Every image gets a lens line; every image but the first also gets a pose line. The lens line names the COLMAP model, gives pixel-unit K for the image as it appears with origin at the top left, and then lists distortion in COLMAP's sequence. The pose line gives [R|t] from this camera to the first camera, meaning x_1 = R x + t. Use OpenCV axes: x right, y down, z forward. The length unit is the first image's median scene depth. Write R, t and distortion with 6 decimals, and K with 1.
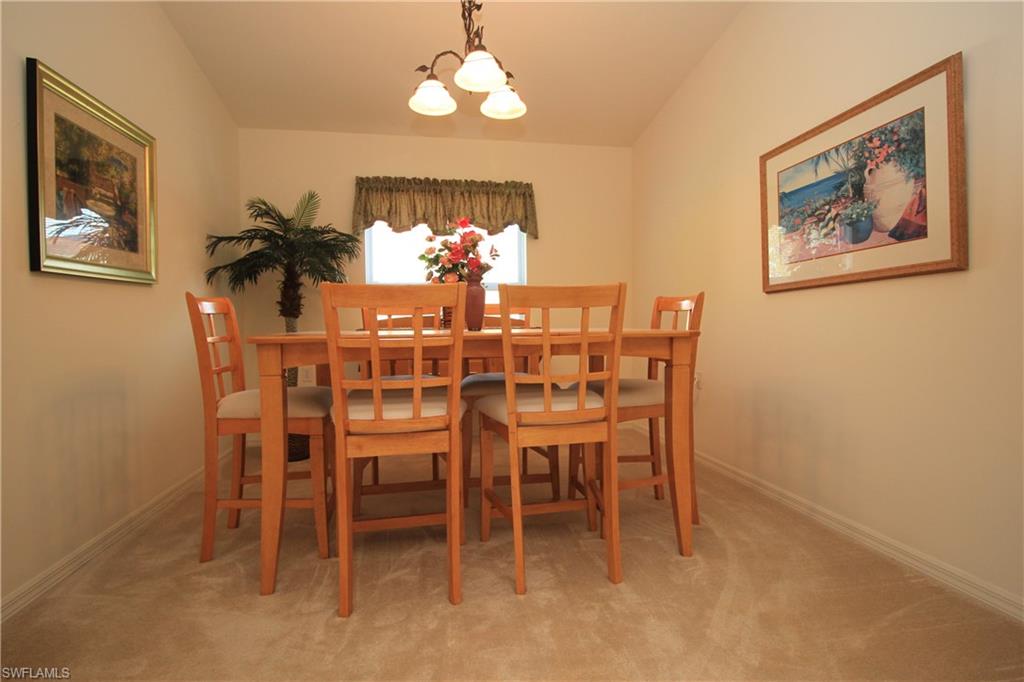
lens RADIAL K [[544.0, 0, 512.3], [0, 544.0, 343.9], [0, 0, 1]] dist [-0.003358, -0.000021]
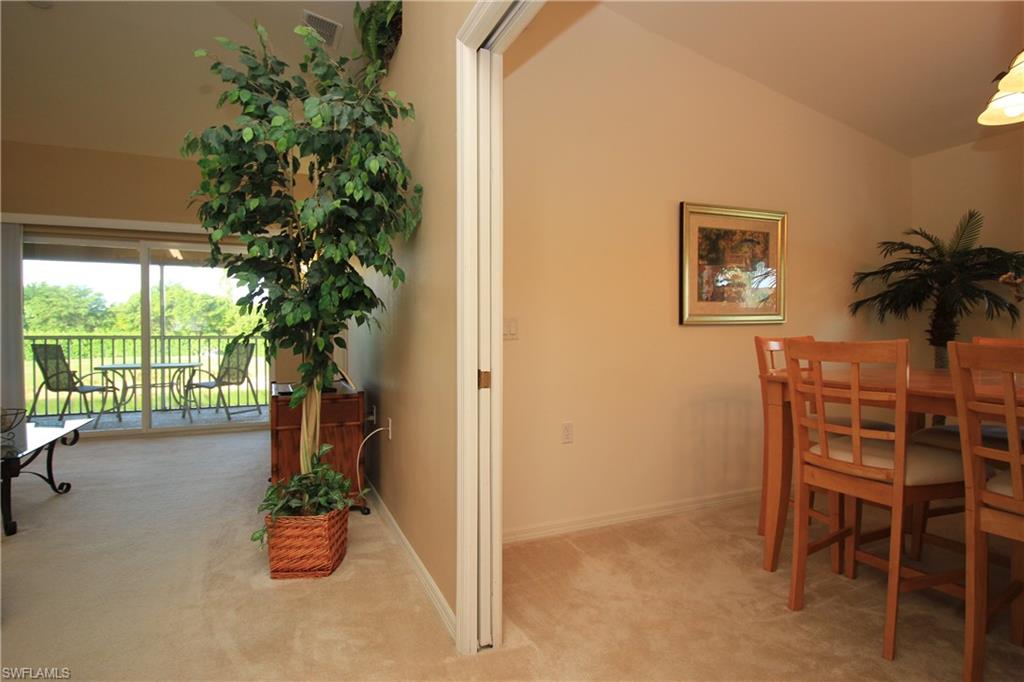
lens RADIAL K [[544.0, 0, 511.9], [0, 544.0, 339.0], [0, 0, 1]] dist [-0.003358, -0.000021]
pose [[0.240172, 0.027867, -0.970330, 0.612382], [-0.038657, 0.999070, 0.019125, -0.092583], [0.969960, 0.032917, 0.241026, 0.059844]]
